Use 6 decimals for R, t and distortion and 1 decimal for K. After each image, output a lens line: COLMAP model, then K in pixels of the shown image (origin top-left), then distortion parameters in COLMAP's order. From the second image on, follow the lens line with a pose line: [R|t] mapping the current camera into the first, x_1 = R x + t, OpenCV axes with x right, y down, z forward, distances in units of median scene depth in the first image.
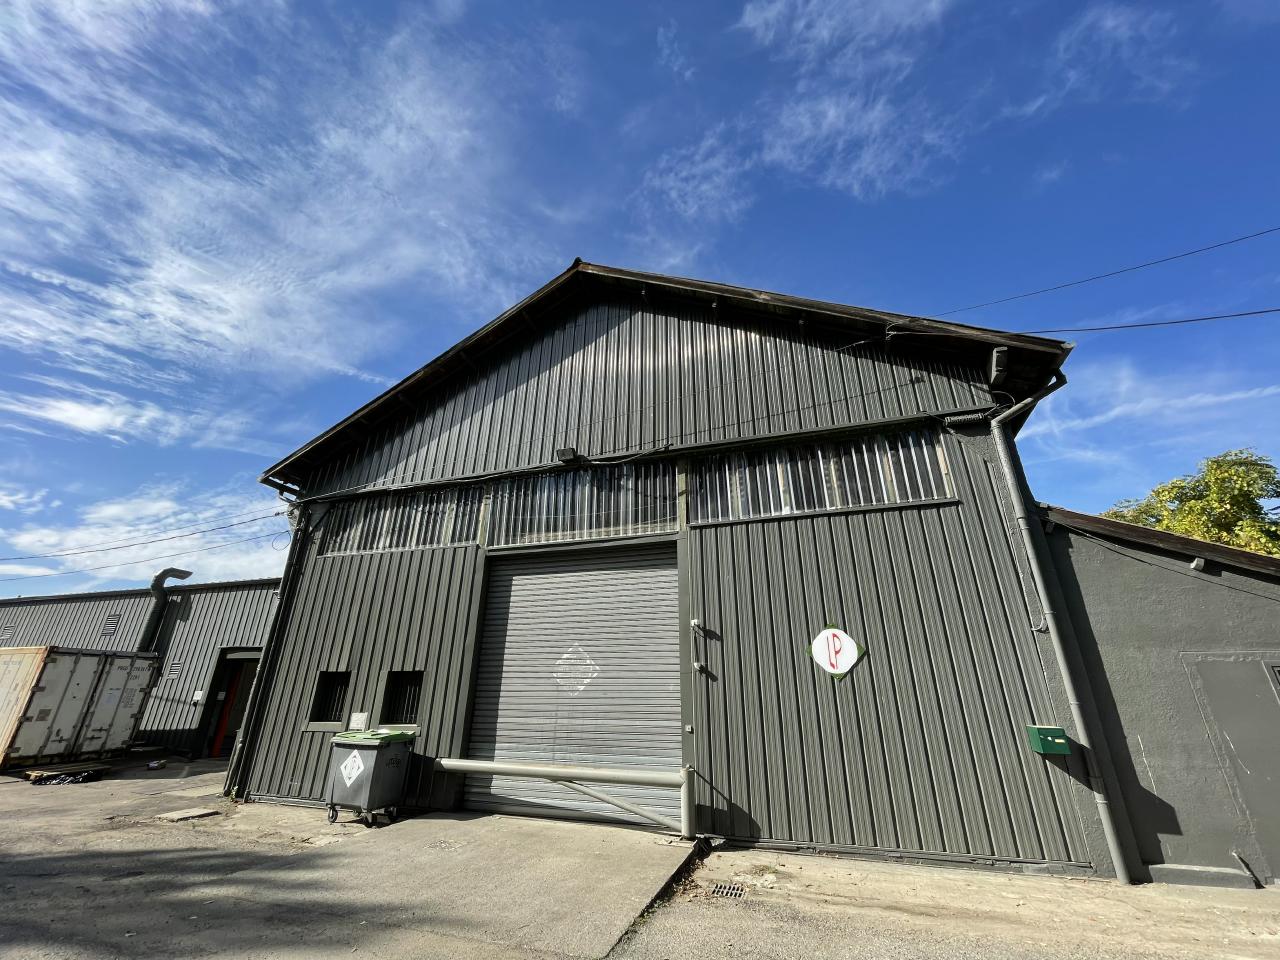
lens RADIAL K [[517.8, 0, 642.1], [0, 517.8, 485.1], [0, 0, 1]] dist [-0.003343, 0.000221]
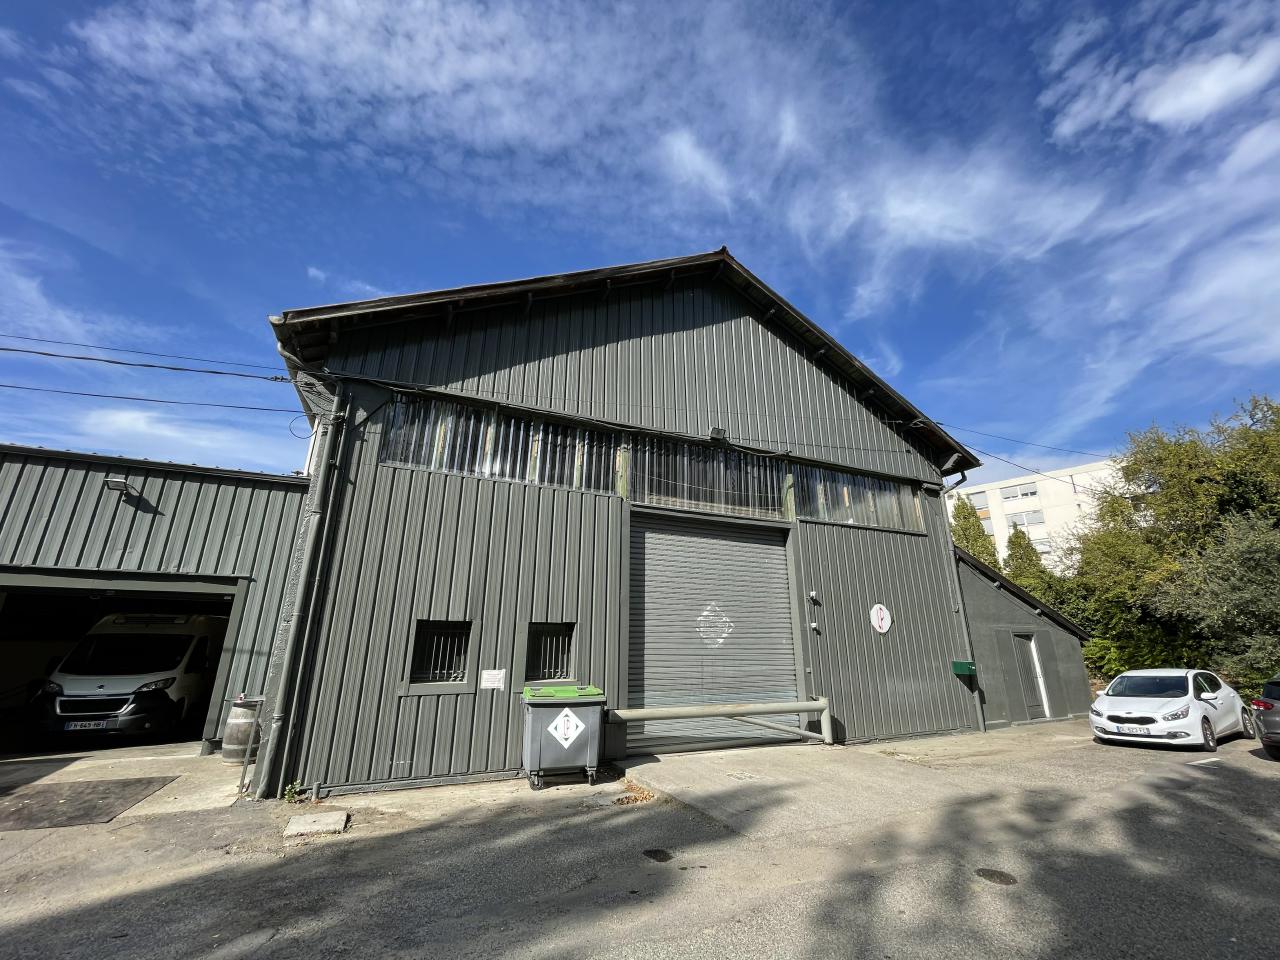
lens RADIAL K [[517.8, 0, 647.5], [0, 517.8, 480.6], [0, 0, 1]] dist [-0.003343, 0.000221]
pose [[0.733680, 0.198625, 0.649816, -1.032285], [-0.255686, 0.966736, -0.006811, 0.089572], [-0.629553, -0.161152, 0.760061, 0.265961]]
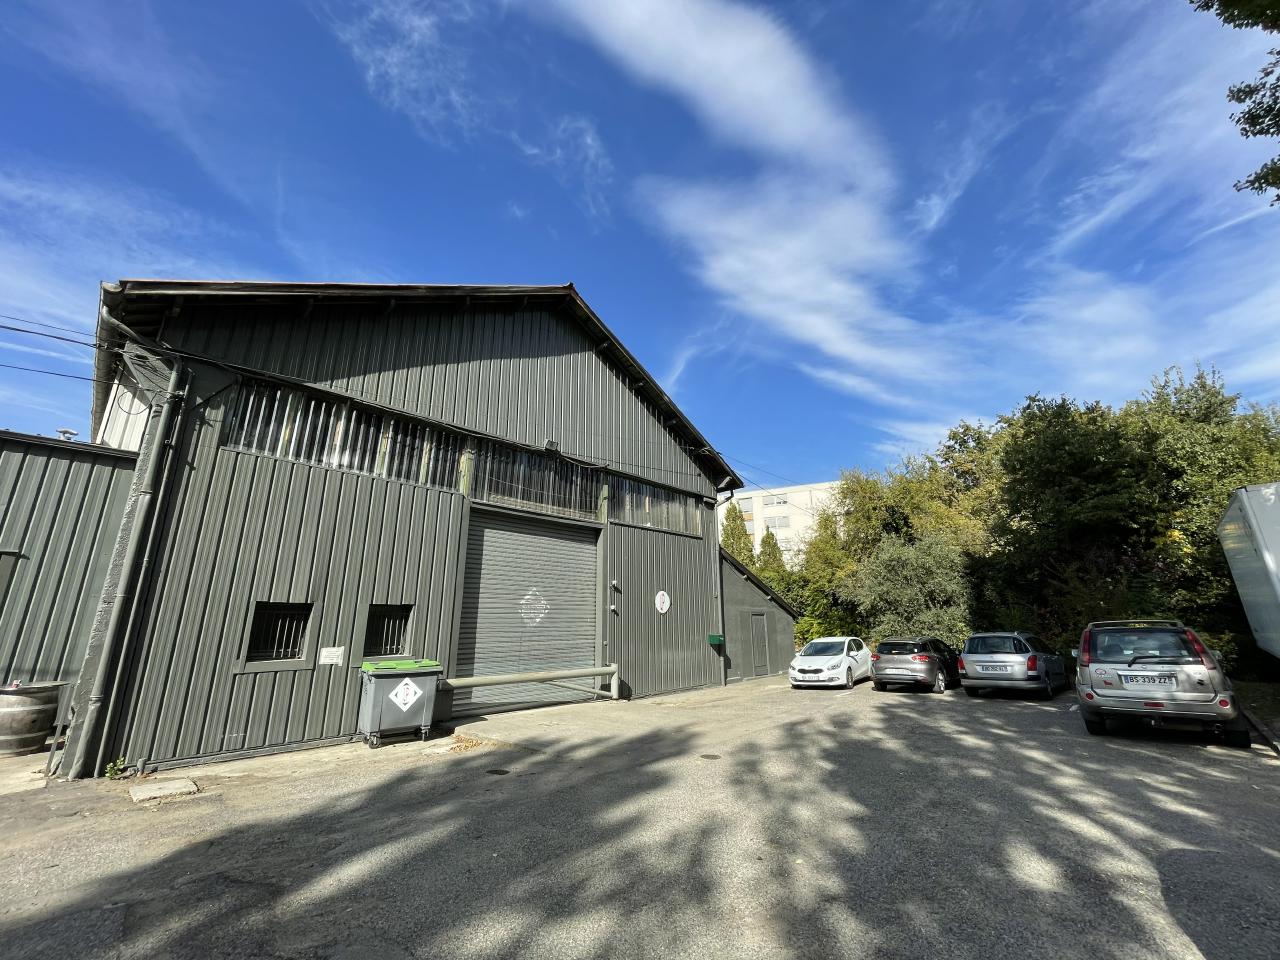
lens RADIAL K [[517.8, 0, 647.7], [0, 517.8, 479.7], [0, 0, 1]] dist [-0.003343, 0.000221]
pose [[0.425376, 0.232313, 0.874692, -1.255454], [-0.333982, 0.938569, -0.086858, 0.056803], [-0.841137, -0.255184, 0.476833, 0.176193]]
